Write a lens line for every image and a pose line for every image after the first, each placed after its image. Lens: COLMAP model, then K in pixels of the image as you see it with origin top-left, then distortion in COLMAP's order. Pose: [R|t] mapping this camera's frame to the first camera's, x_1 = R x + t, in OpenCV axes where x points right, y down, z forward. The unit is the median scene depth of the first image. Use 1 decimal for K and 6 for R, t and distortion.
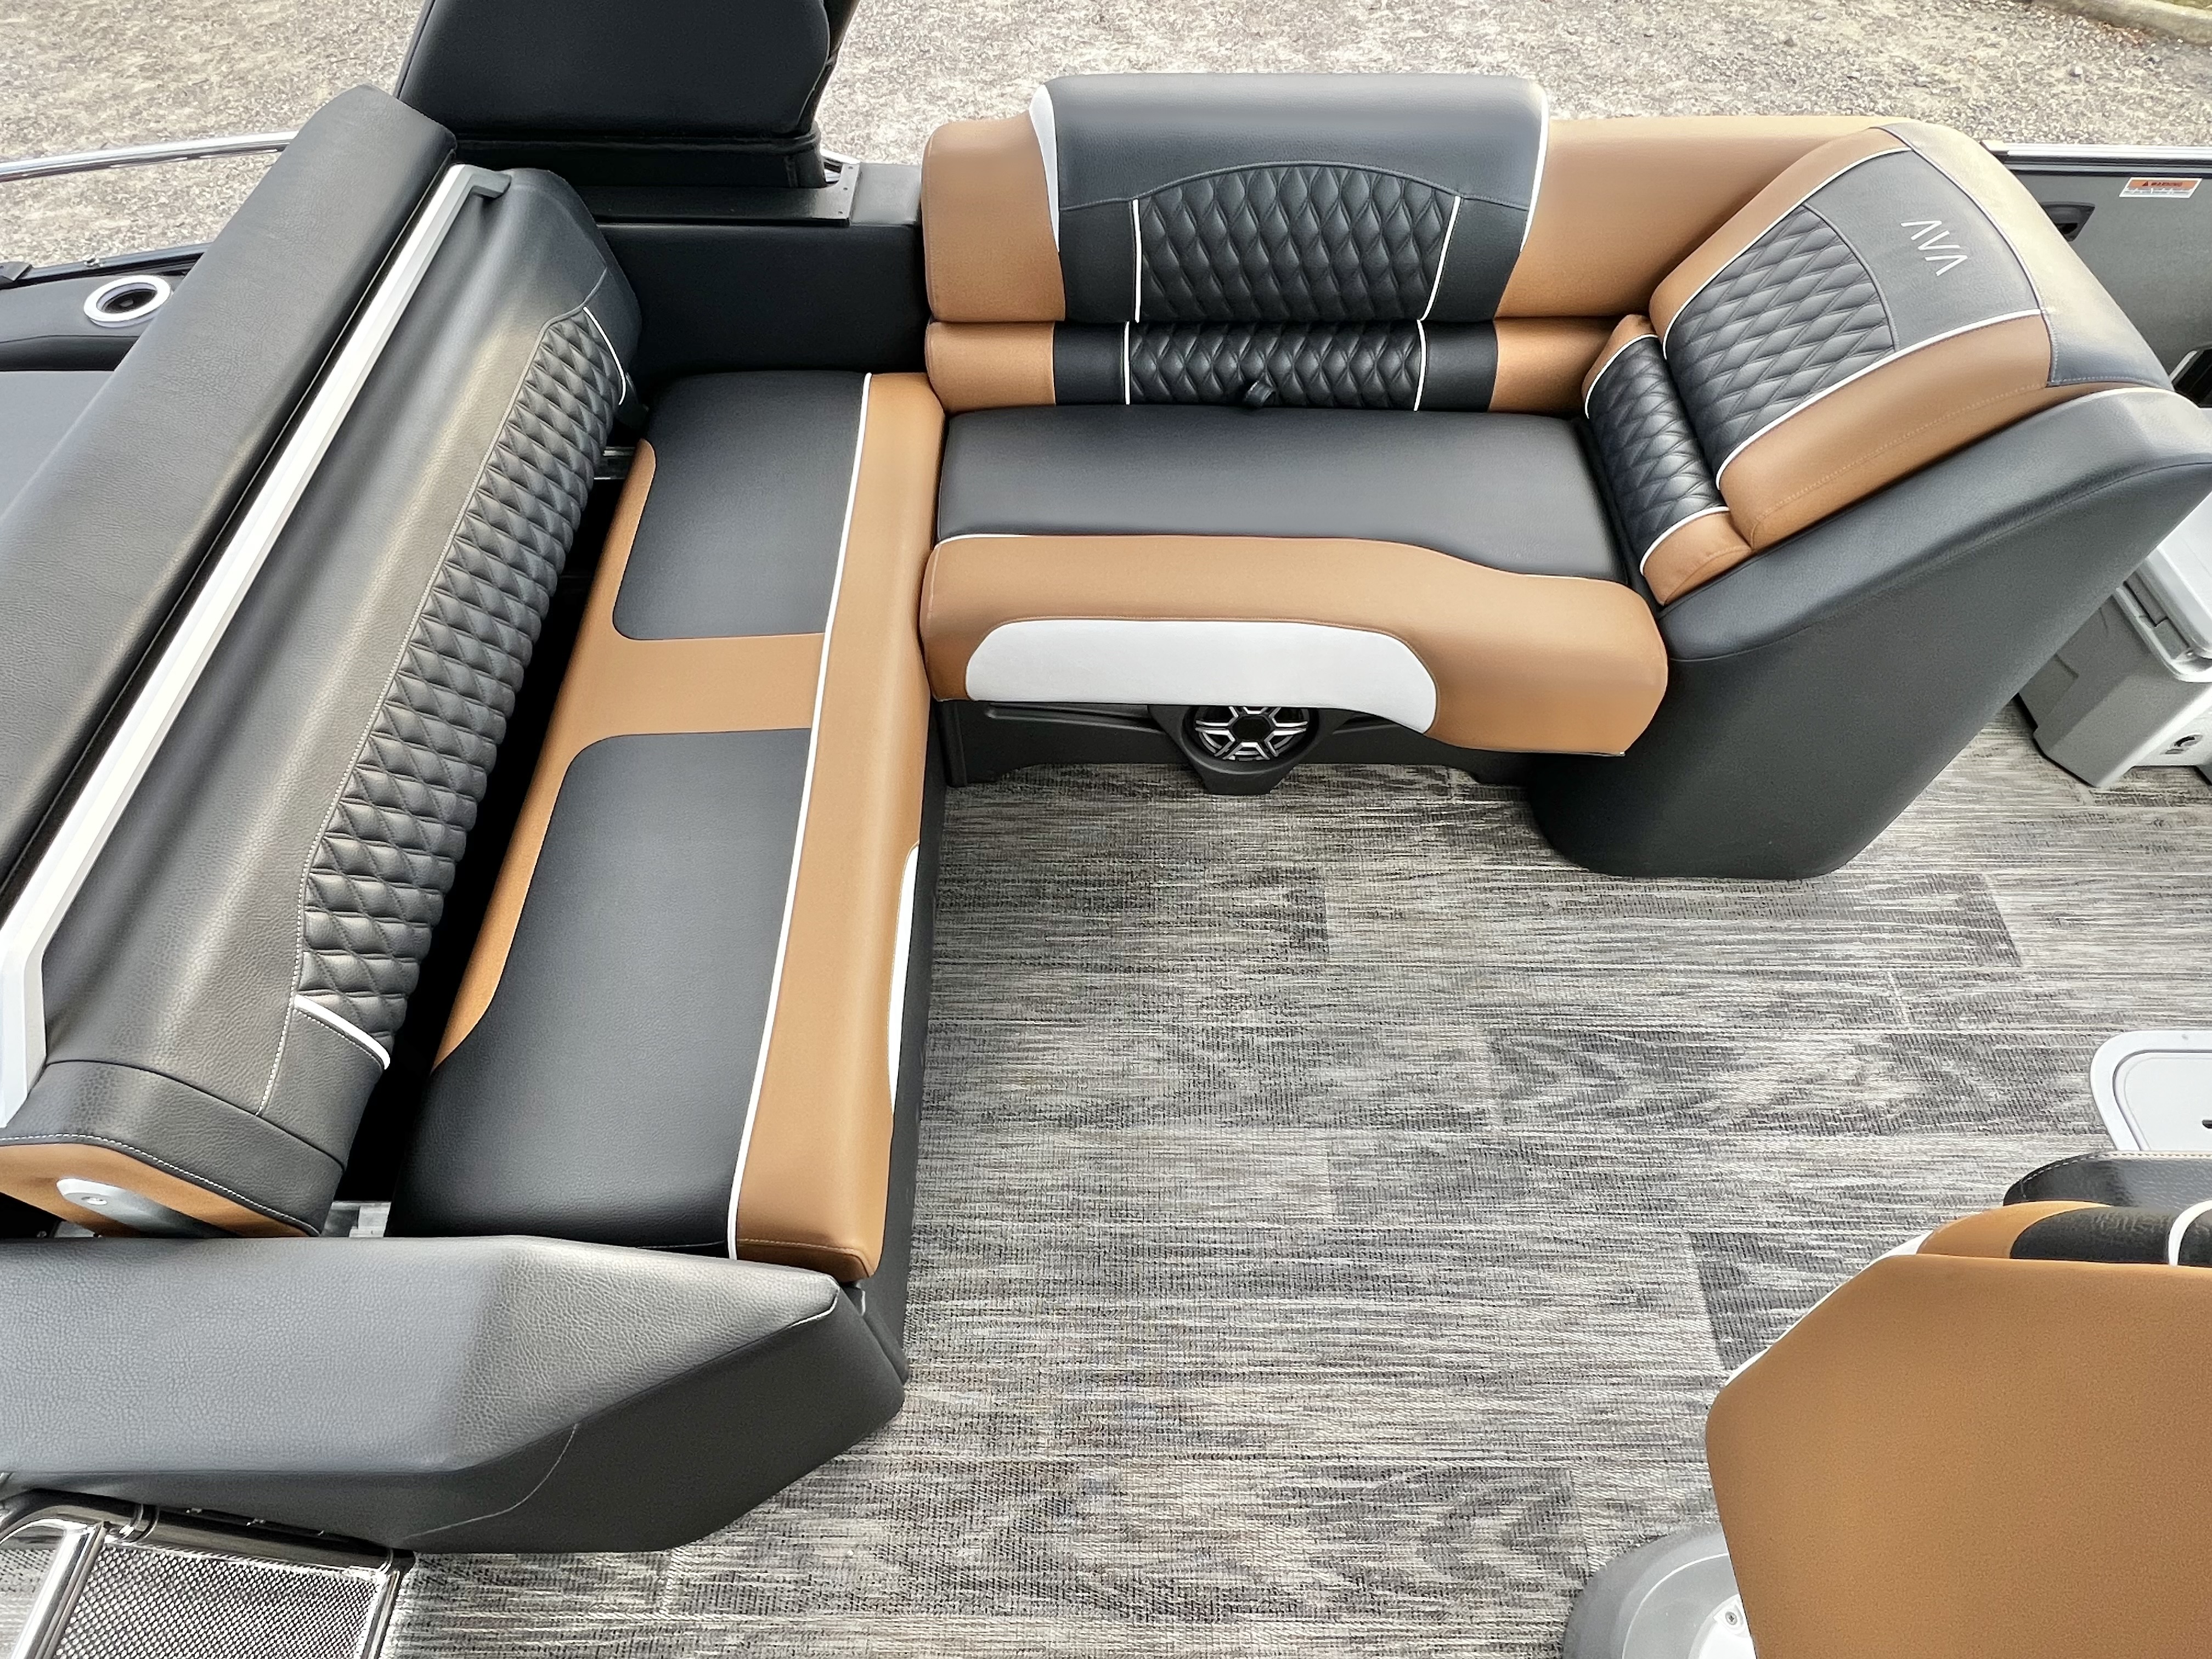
lens RADIAL K [[1204.2, 0, 1092.1], [0, 1204.2, 836.0], [0, 0, 1]] dist [-0.002656, -0.000446]
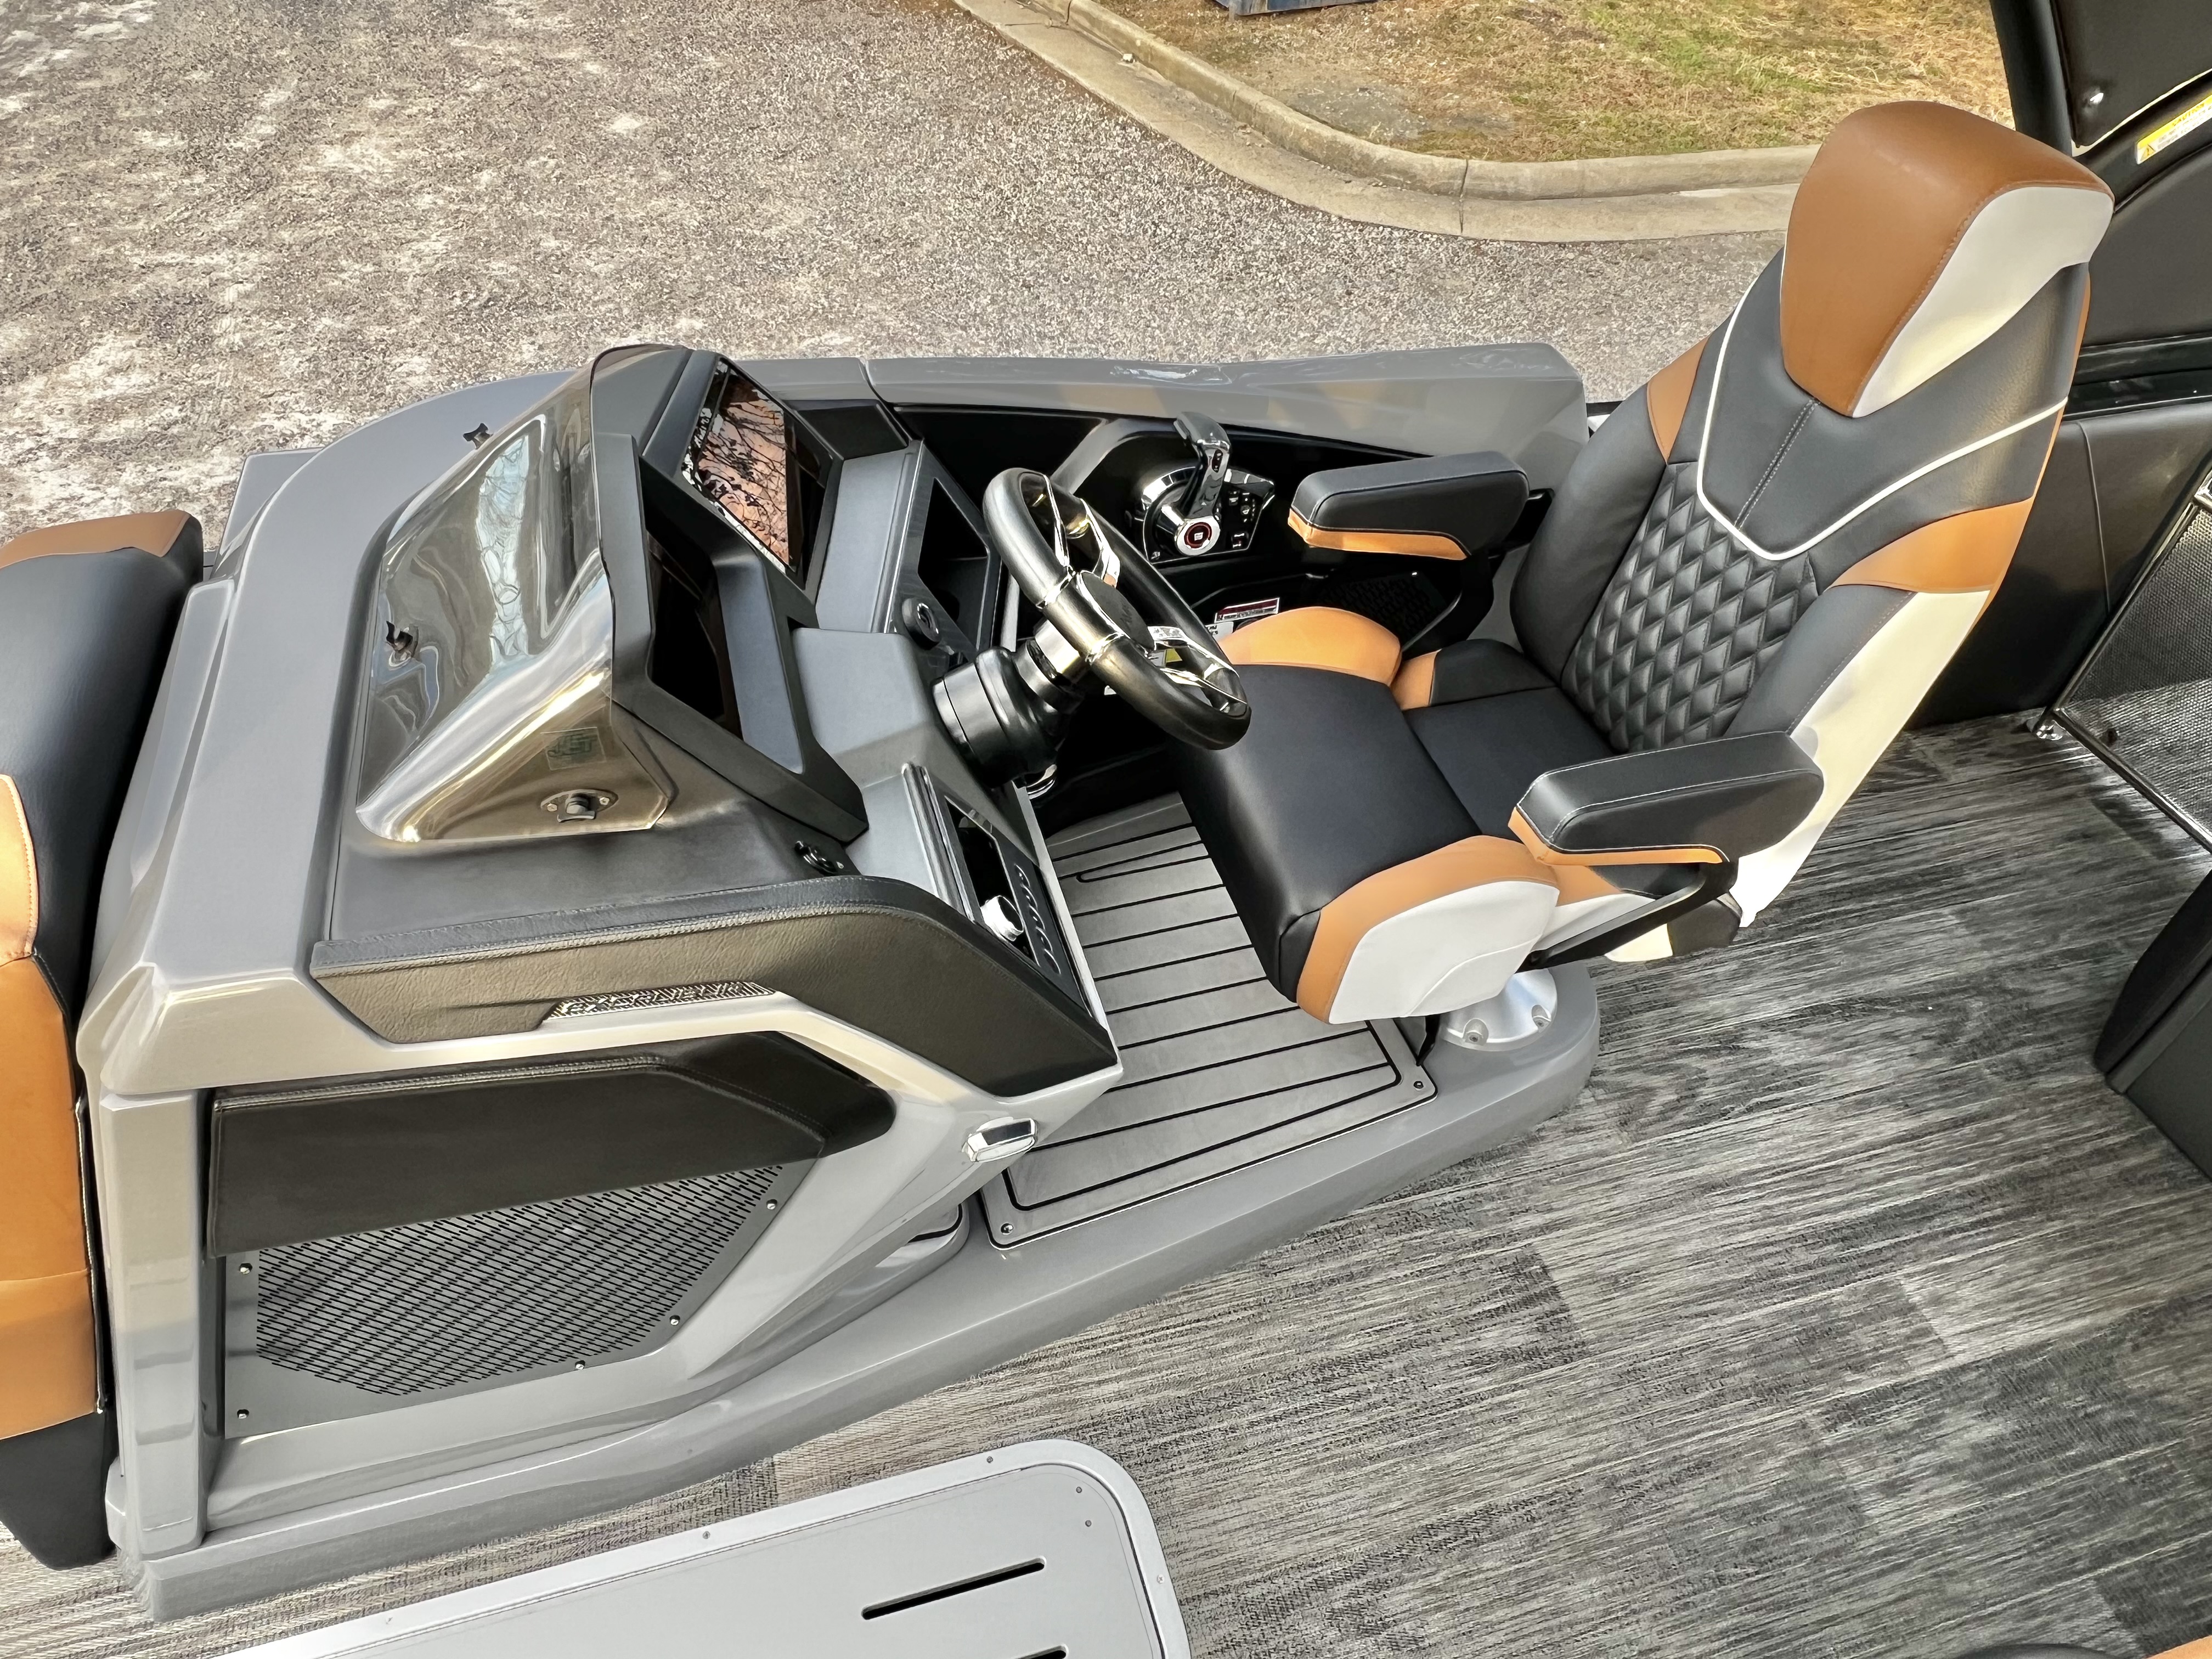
lens RADIAL K [[1423.0, 0, 1089.6], [0, 1423.0, 834.5], [0, 0, 1]] dist [0.000792, -0.002429]
pose [[-0.959157, 0.172906, -0.223879, 1.062005], [-0.248614, -0.137727, 0.958761, -0.621643], [0.134942, 0.975261, 0.175089, 0.313171]]
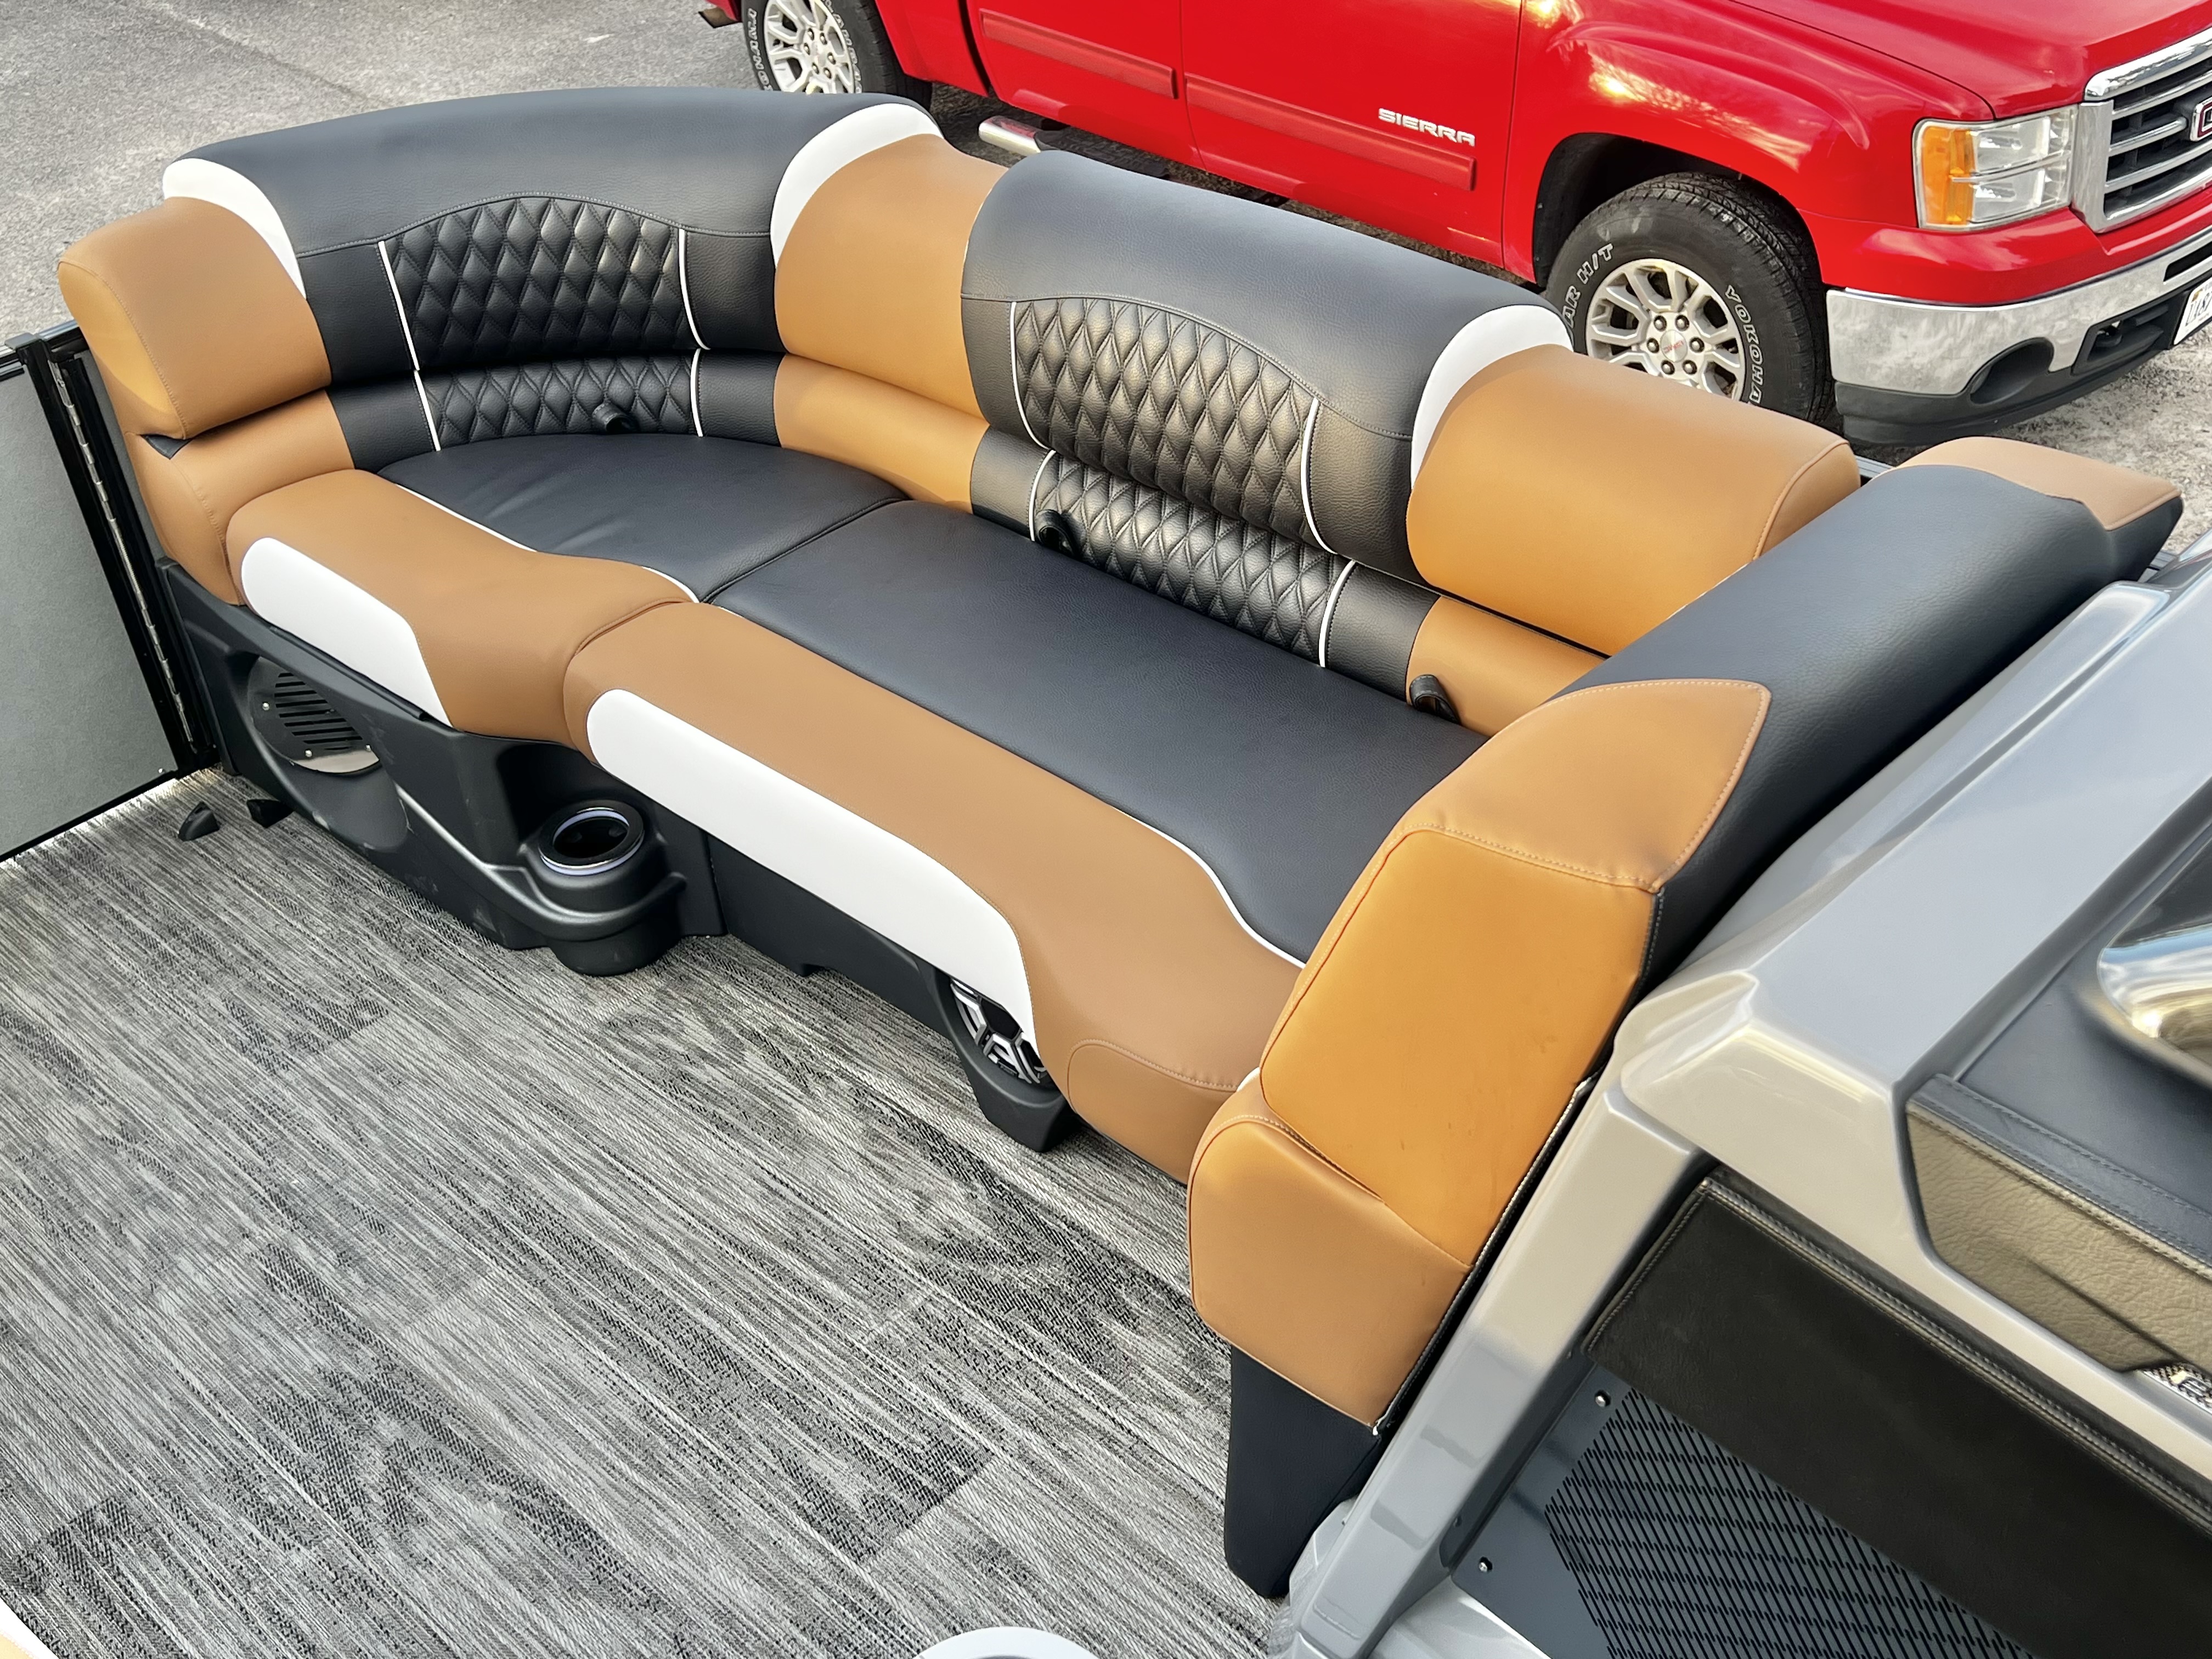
lens RADIAL K [[2400.8, 0, 1138.5], [0, 2400.8, 844.5], [0, 0, 1]] dist [0.051869, 0.000000]
pose [[-0.725584, -0.367897, 0.581531, 1.028542], [0.597773, 0.081639, 0.797497, -0.686906], [-0.340873, 0.926276, 0.160683, 0.323586]]
